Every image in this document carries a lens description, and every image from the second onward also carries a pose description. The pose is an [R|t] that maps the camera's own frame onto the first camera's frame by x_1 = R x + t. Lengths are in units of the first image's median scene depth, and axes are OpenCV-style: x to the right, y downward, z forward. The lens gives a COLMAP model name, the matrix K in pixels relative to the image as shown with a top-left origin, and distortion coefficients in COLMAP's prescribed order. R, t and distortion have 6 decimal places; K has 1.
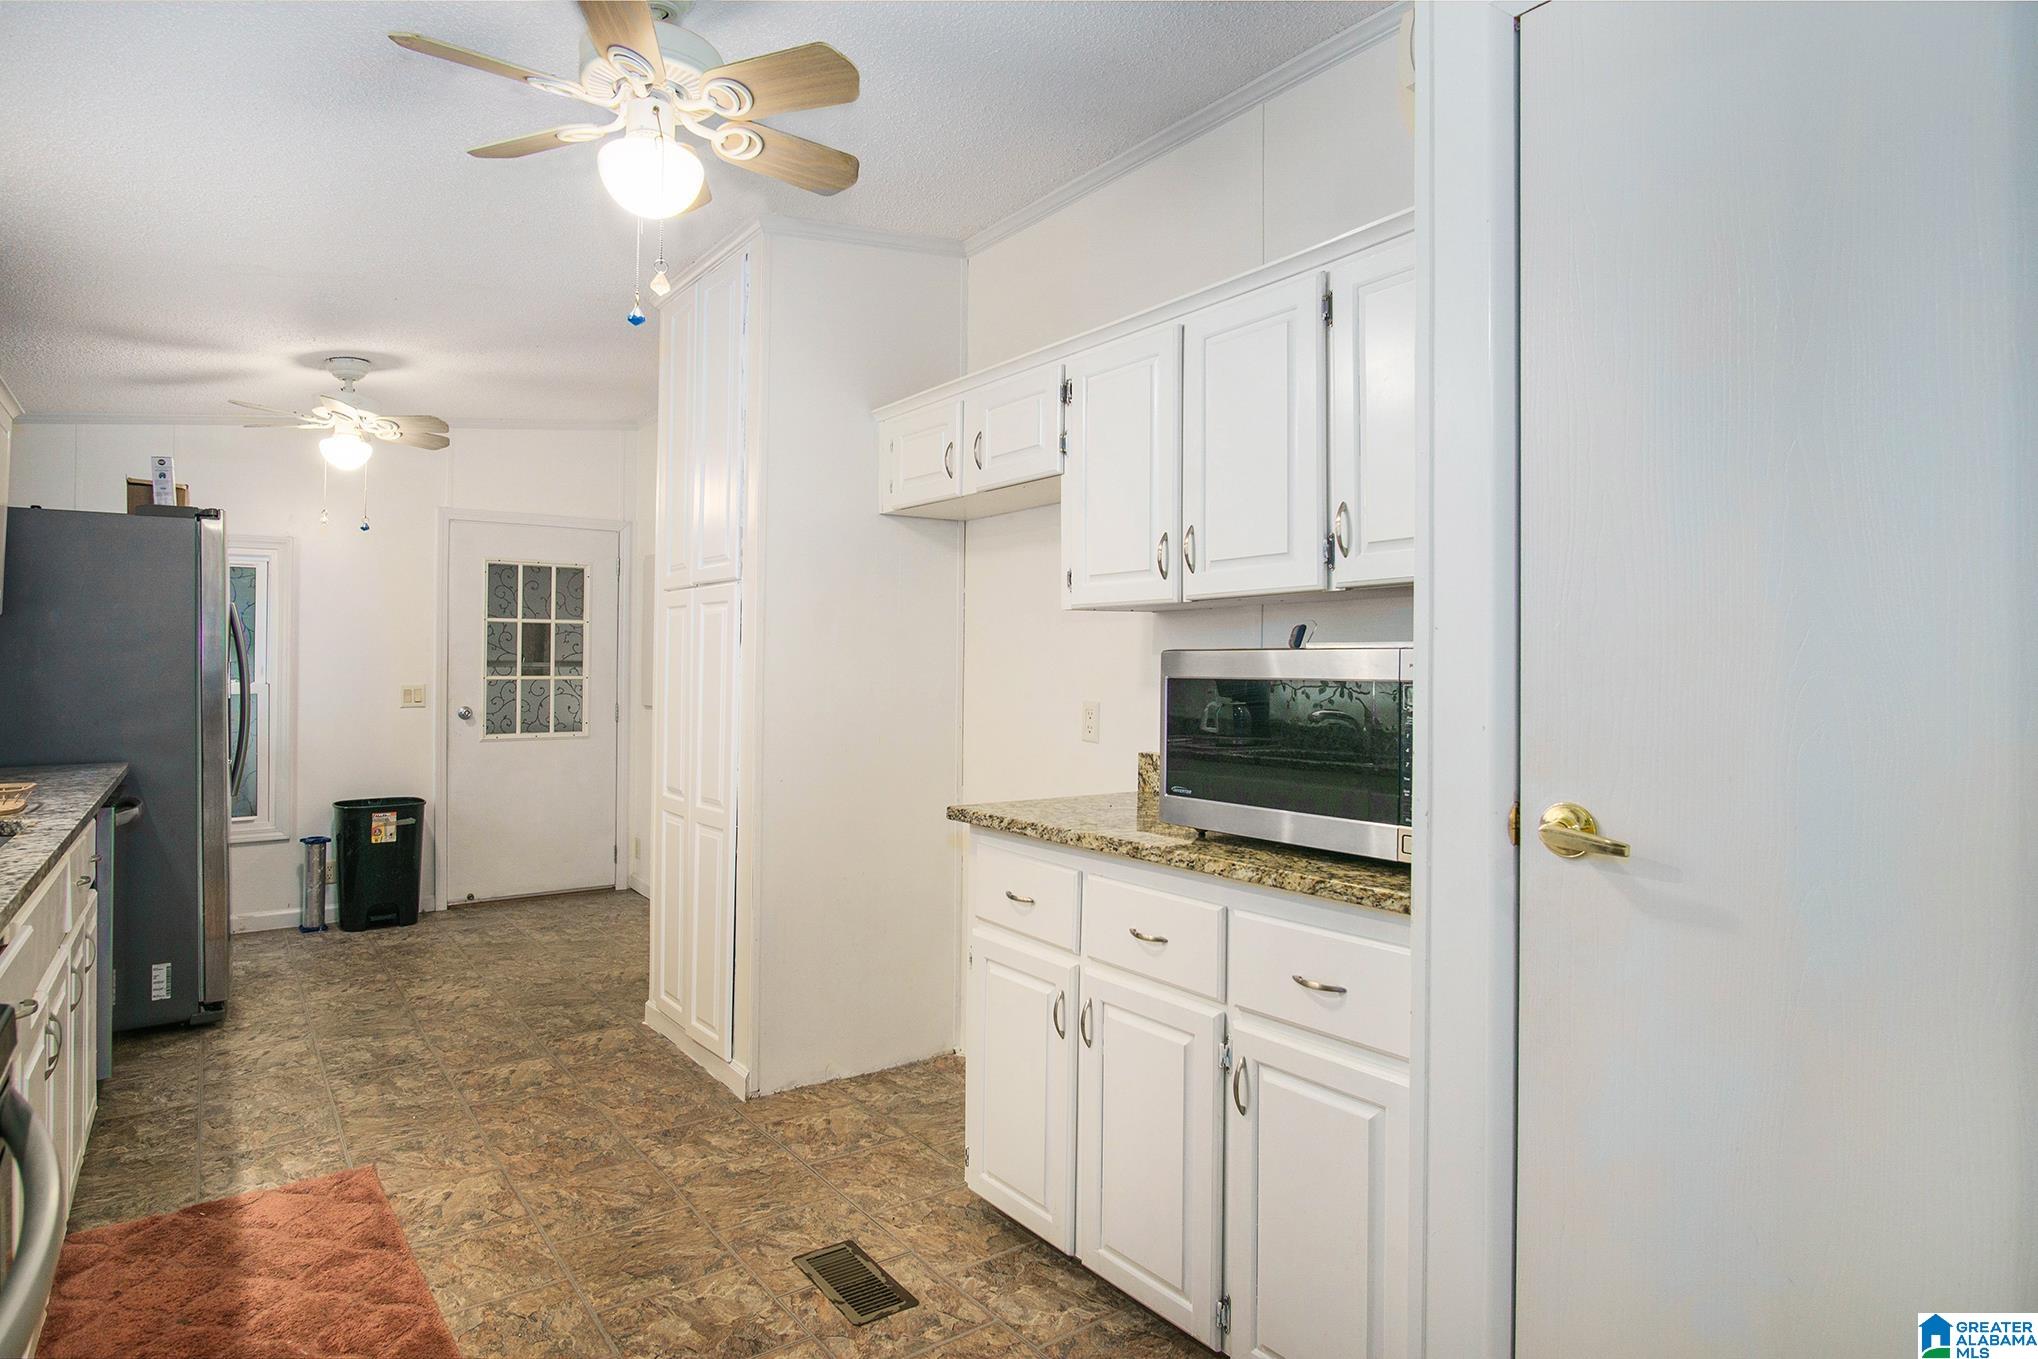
lens RADIAL K [[1114.6, 0, 1019.0], [0, 1114.6, 679.5], [0, 0, 1]] dist [0.000677, 0.002414]
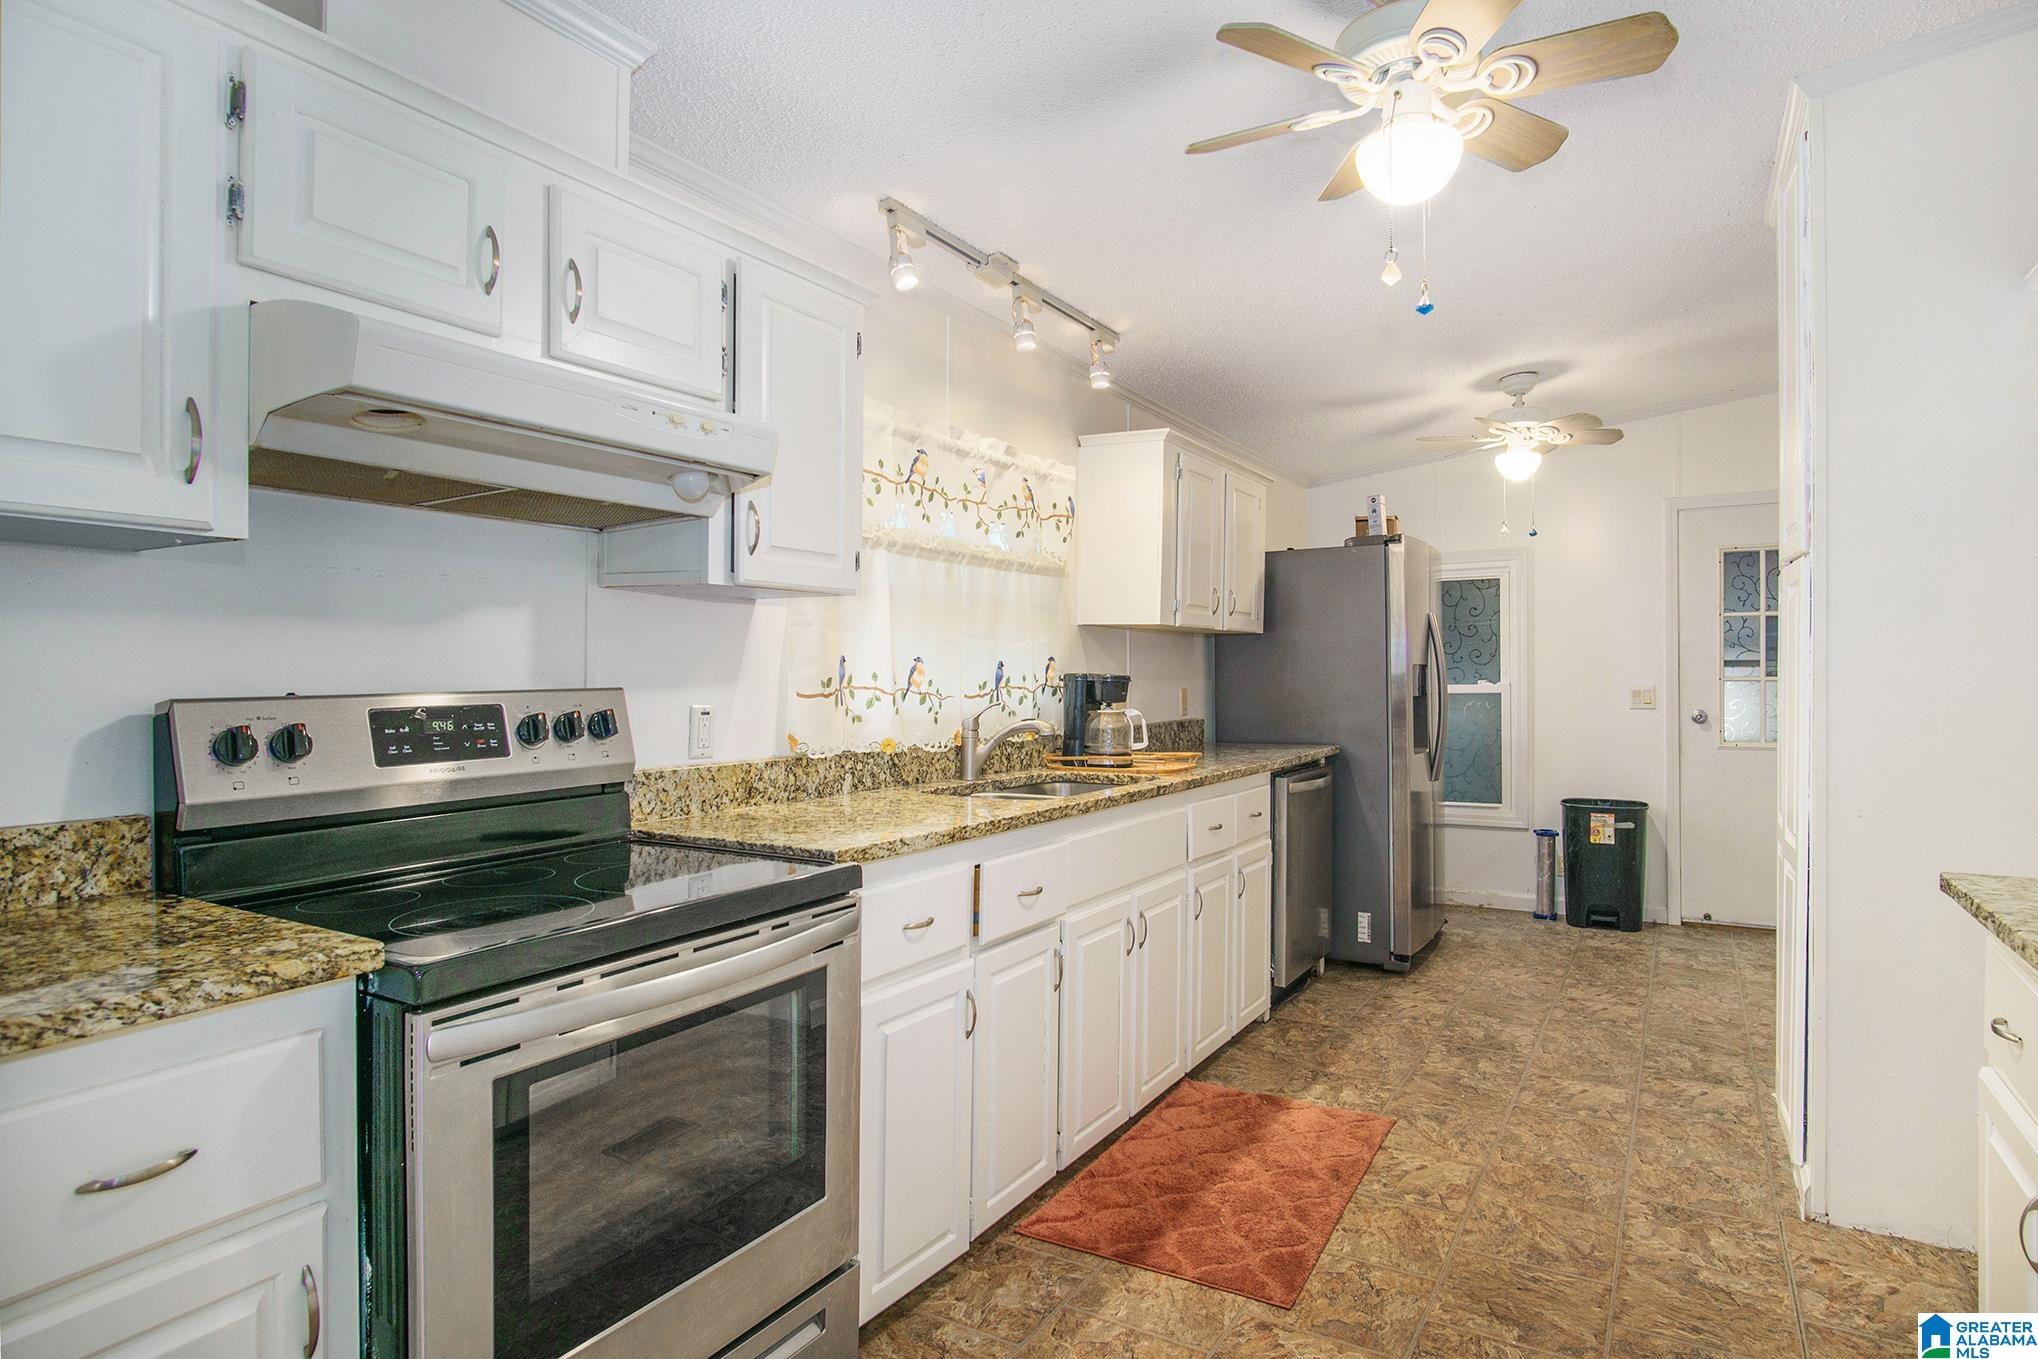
lens RADIAL K [[1159.2, 0, 1019.3], [0, 1159.2, 673.7], [0, 0, 1]] dist [-0.000522, -0.001926]
pose [[0.400234, -0.003299, -0.916407, 0.239282], [-0.003101, 0.999983, -0.004954, 0.001479], [0.916408, 0.004825, 0.400217, 0.147261]]
